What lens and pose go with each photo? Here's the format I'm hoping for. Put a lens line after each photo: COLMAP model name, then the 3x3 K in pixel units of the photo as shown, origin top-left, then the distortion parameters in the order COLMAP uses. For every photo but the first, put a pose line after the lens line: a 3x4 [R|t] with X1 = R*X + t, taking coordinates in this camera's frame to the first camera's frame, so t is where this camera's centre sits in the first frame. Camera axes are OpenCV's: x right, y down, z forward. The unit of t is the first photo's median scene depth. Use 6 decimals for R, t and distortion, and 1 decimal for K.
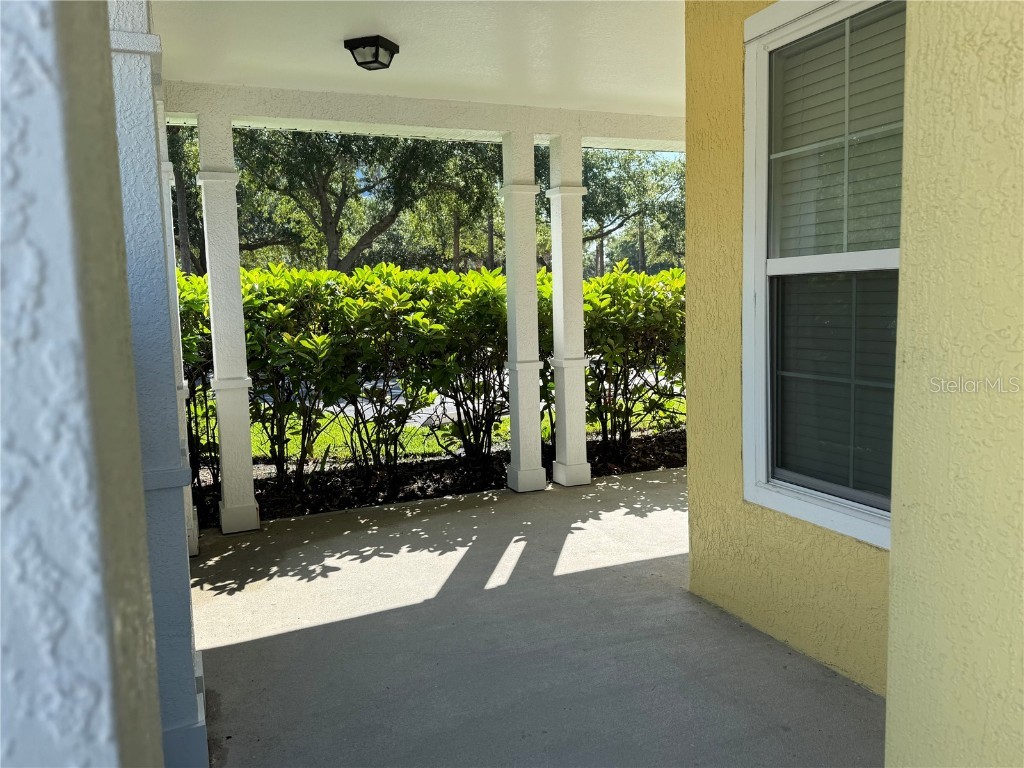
lens RADIAL K [[805.5, 0, 513.6], [0, 805.5, 380.7], [0, 0, 1]] dist [0.017954, -0.006762]
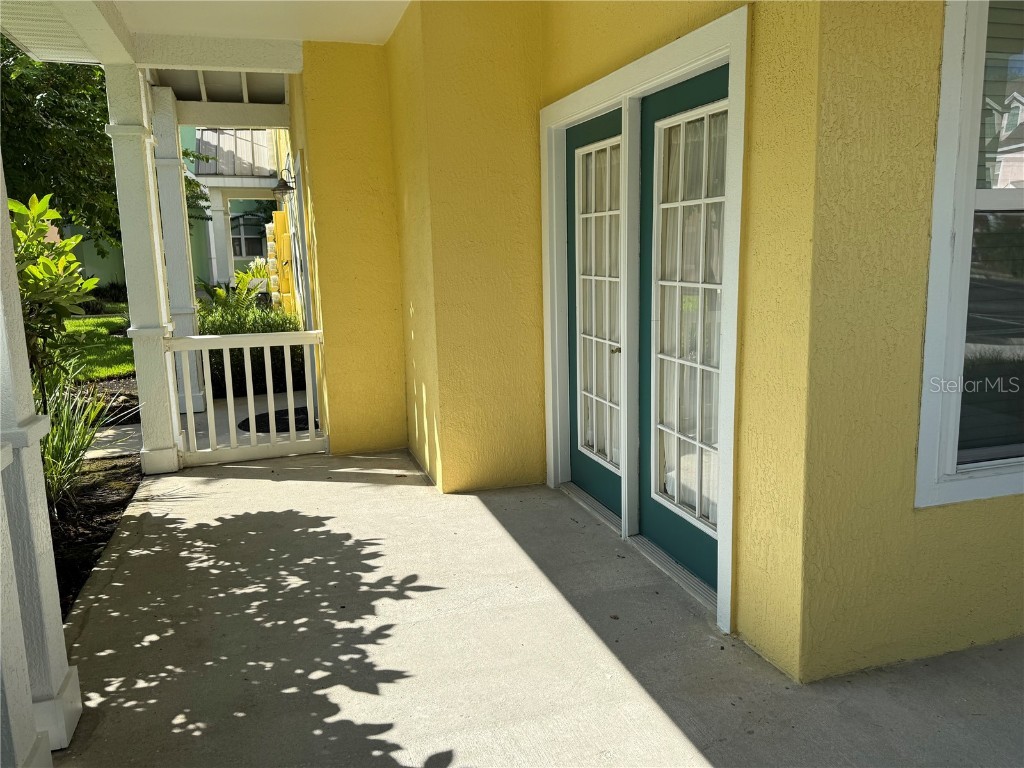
lens RADIAL K [[805.5, 0, 513.4], [0, 805.5, 389.3], [0, 0, 1]] dist [0.017954, -0.006762]
pose [[0.096709, -0.148369, 0.984192, -0.438694], [0.130443, 0.982187, 0.135249, -0.104115], [-0.986728, 0.115302, 0.114340, 1.147955]]
